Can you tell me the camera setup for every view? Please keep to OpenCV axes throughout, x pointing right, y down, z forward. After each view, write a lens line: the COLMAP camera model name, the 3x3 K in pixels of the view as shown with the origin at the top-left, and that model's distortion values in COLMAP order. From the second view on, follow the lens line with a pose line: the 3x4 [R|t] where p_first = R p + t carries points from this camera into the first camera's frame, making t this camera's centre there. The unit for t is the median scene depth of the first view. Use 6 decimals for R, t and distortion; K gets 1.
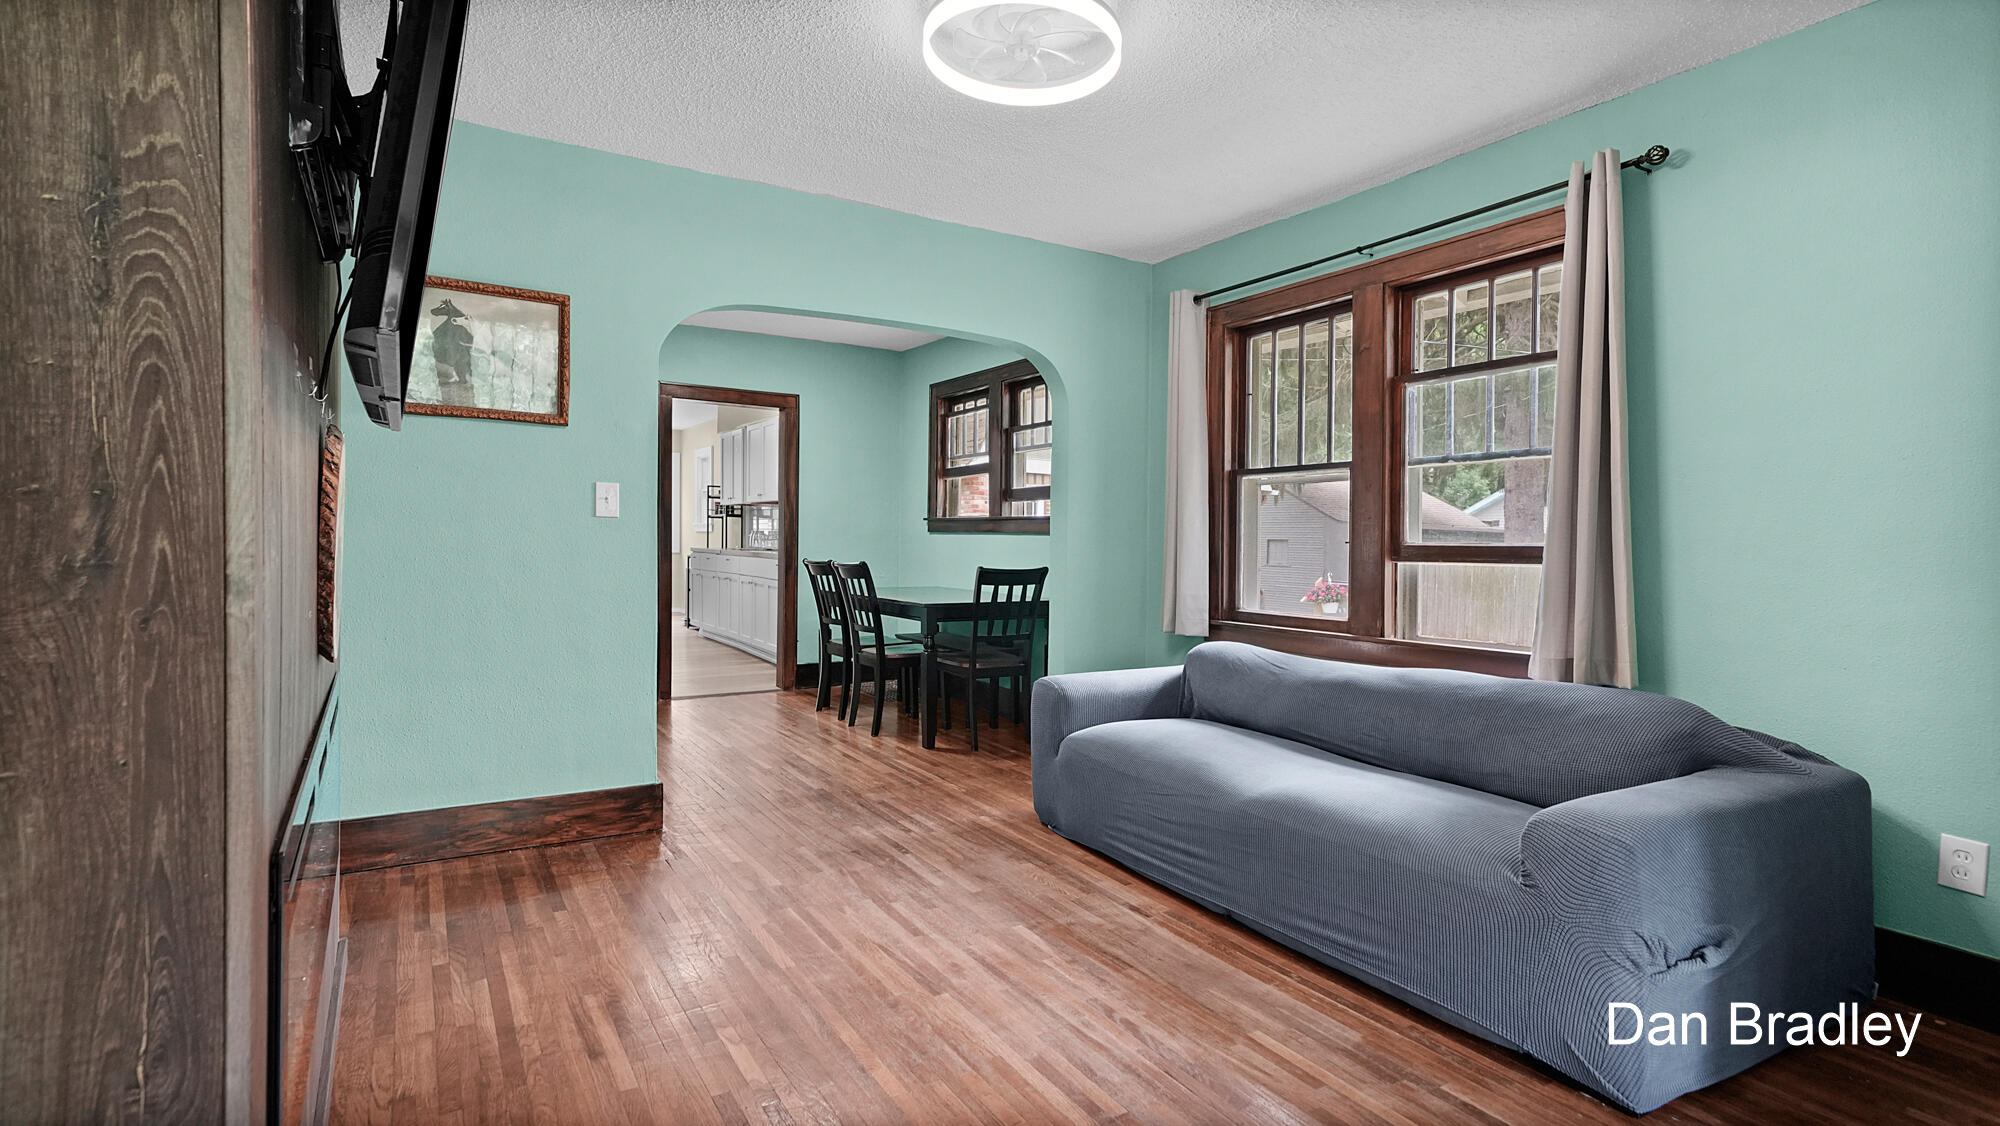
lens RADIAL K [[971.7, 0, 992.8], [0, 971.7, 558.6], [0, 0, 1]] dist [0.010296, 0.000011]
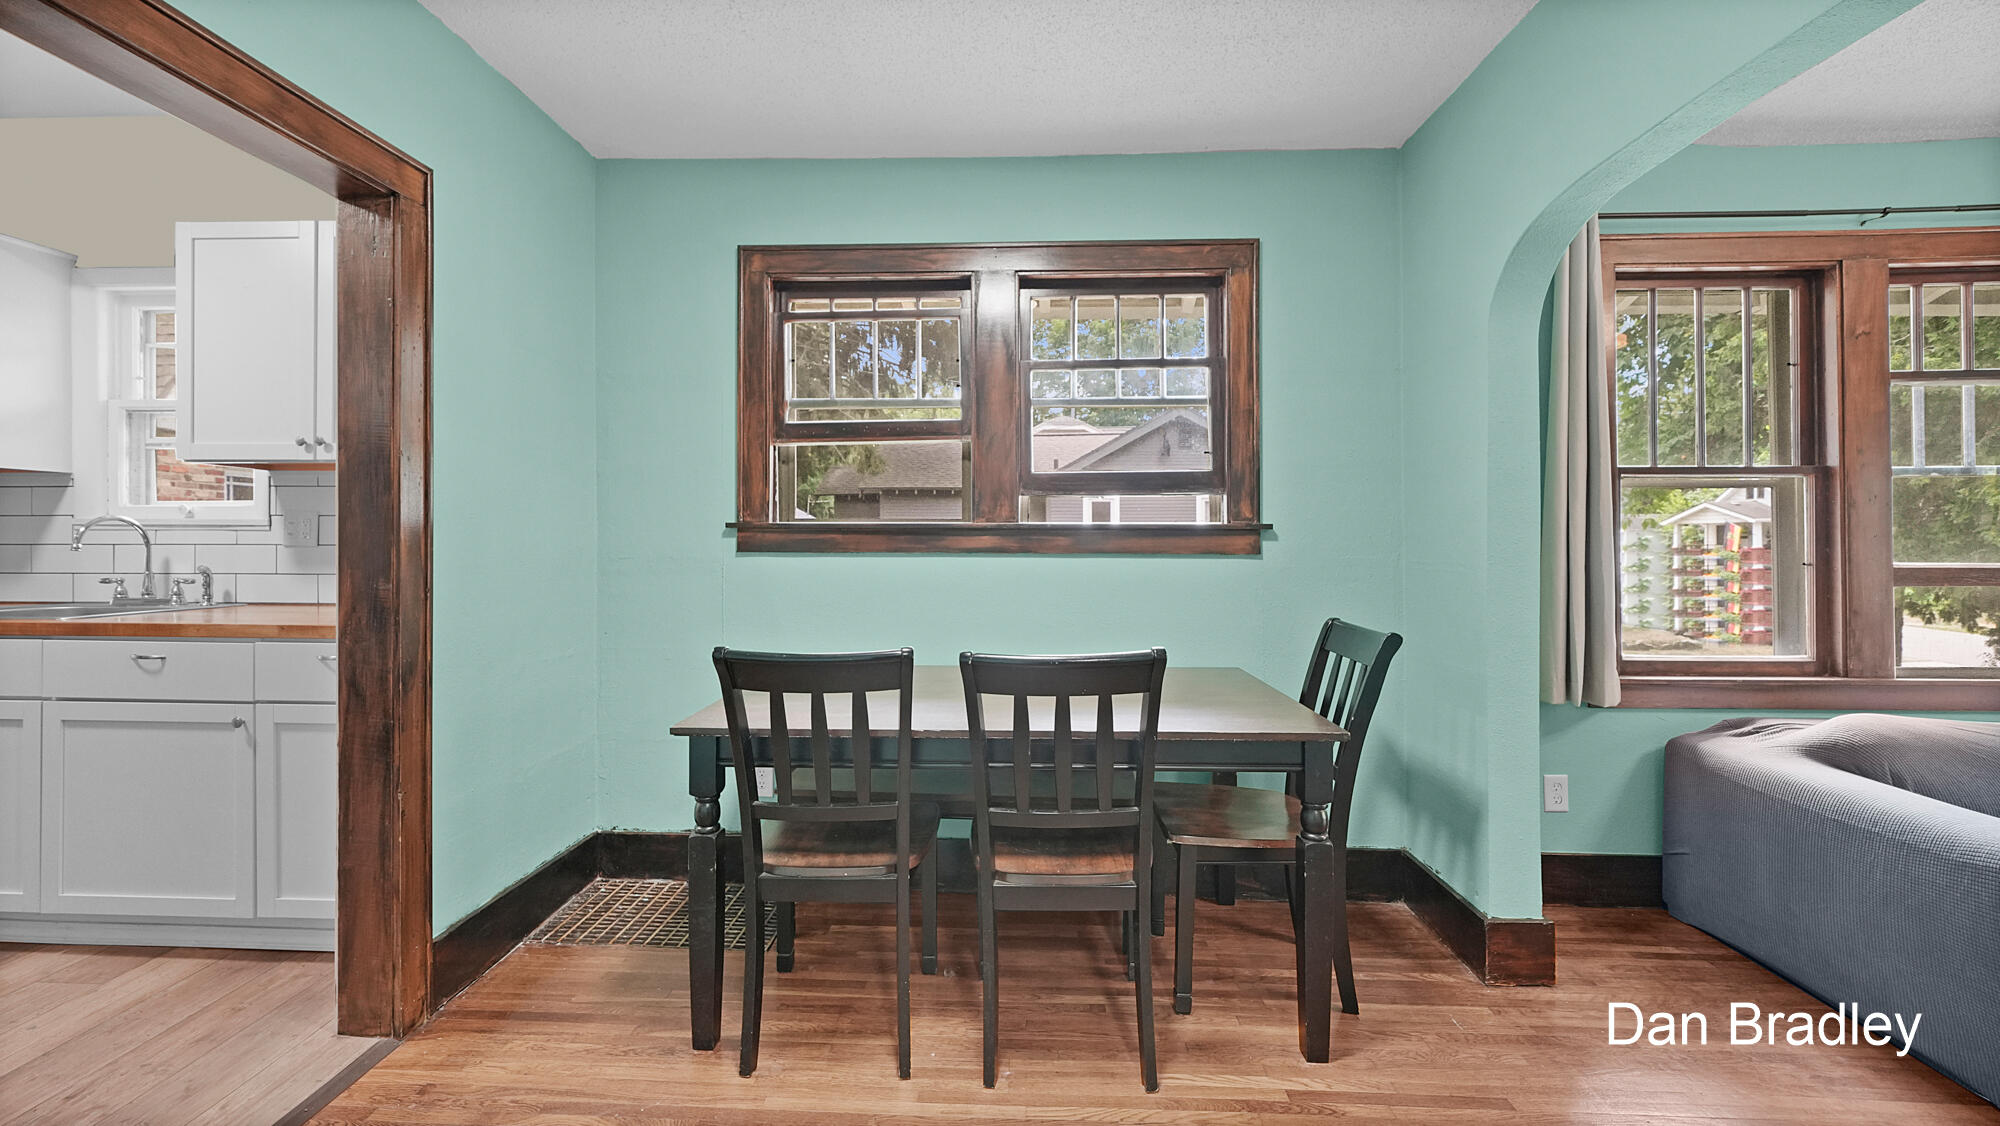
lens RADIAL K [[814.5, 0, 997.3], [0, 814.5, 555.6], [0, 0, 1]] dist [-0.001869, -0.000220]
pose [[0.554907, -0.029324, 0.831395, -0.642875], [0.022536, 0.999542, 0.020213, -0.060426], [-0.831607, 0.007520, 0.555314, 1.312671]]
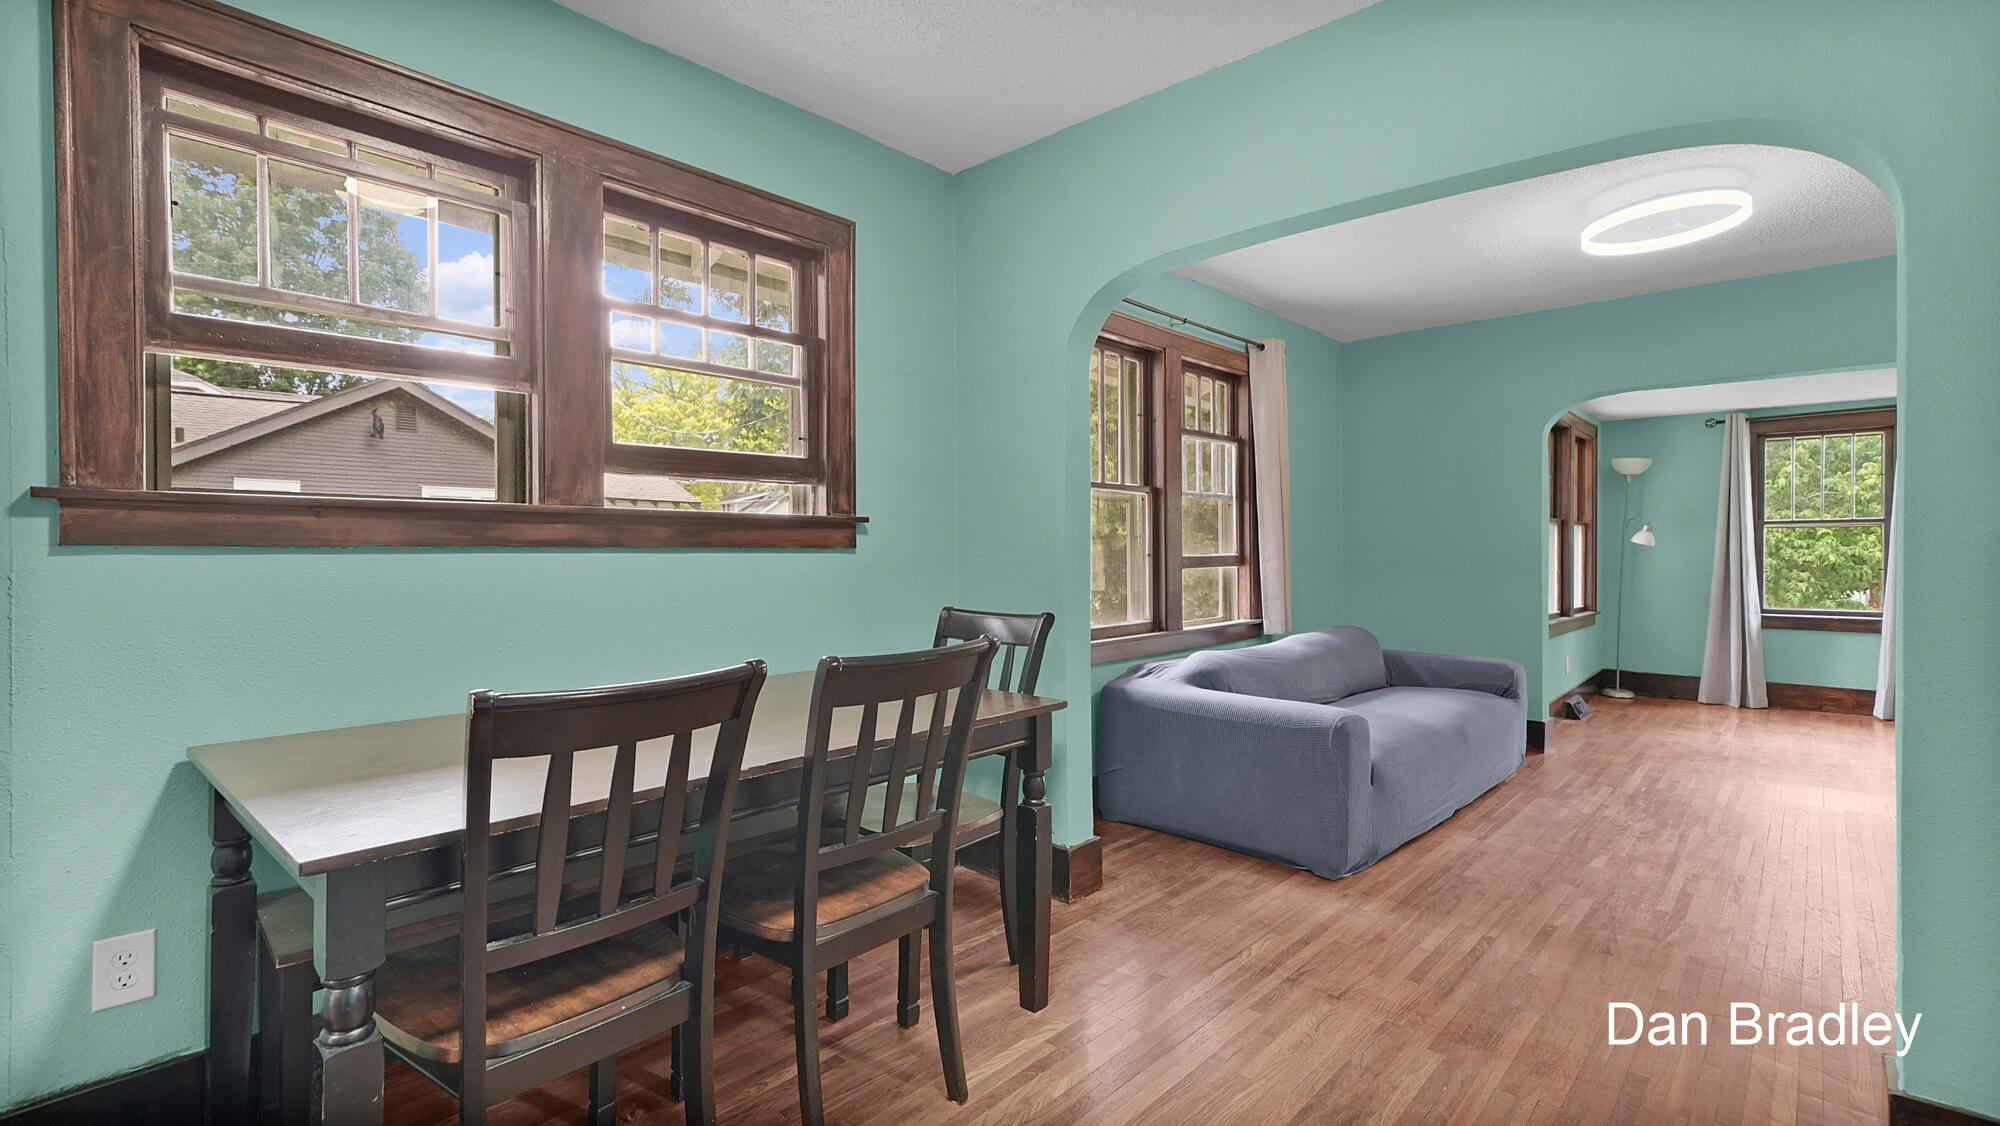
lens RADIAL K [[882.4, 0, 1000.0], [0, 882.4, 563.0], [0, 0, 1]] dist [0.003506, 0.000225]
pose [[-0.277657, -0.029294, 0.960234, -0.680596], [0.015629, 0.999265, 0.035005, -0.052935], [-0.960553, 0.024727, -0.276995, 1.642291]]
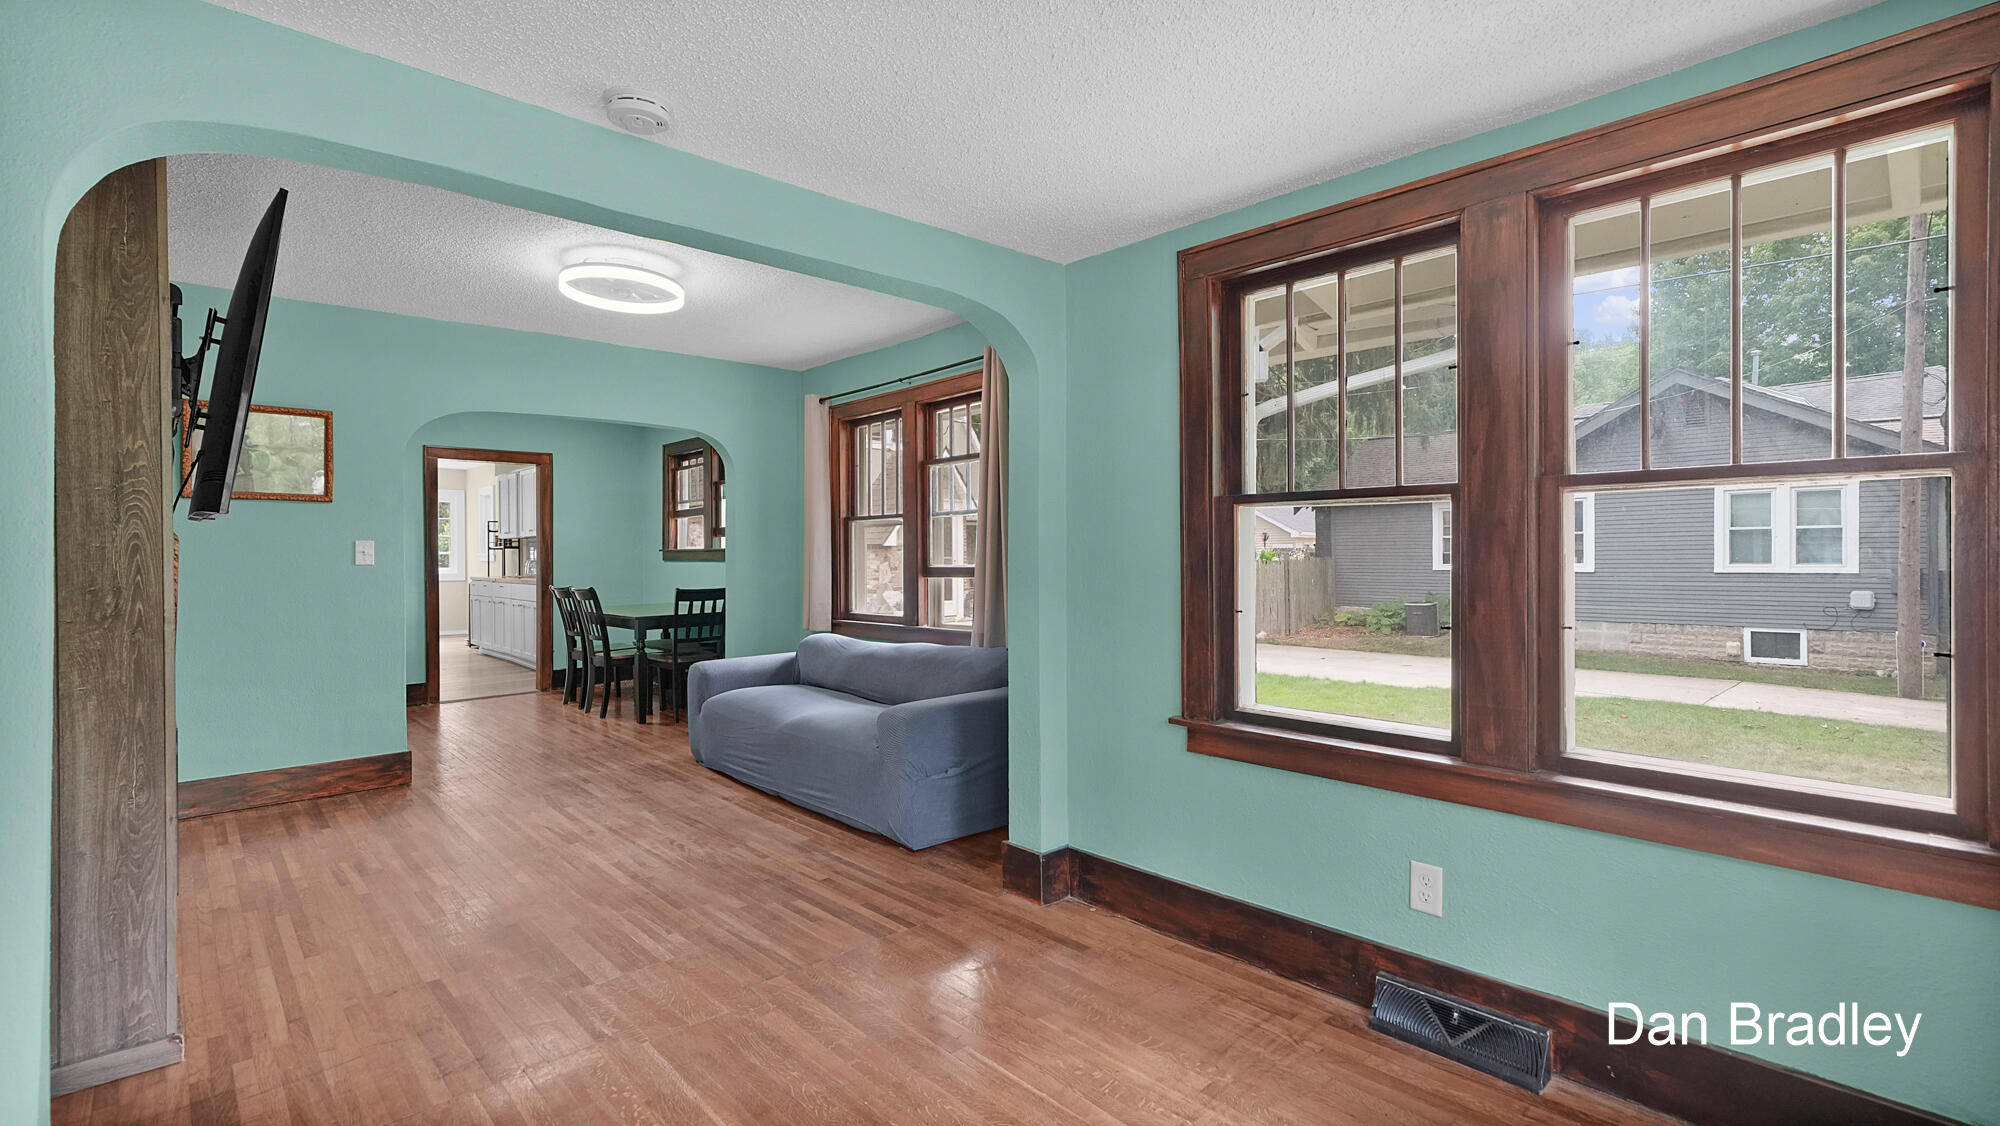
lens RADIAL K [[910.9, 0, 997.5], [0, 910.9, 544.7], [0, 0, 1]] dist [0.012649, 0.000269]
pose [[0.980755, -0.025792, 0.193534, 0.260623], [0.030907, 0.999247, -0.023456, -0.013137], [-0.192783, 0.028986, 0.980813, -0.509184]]
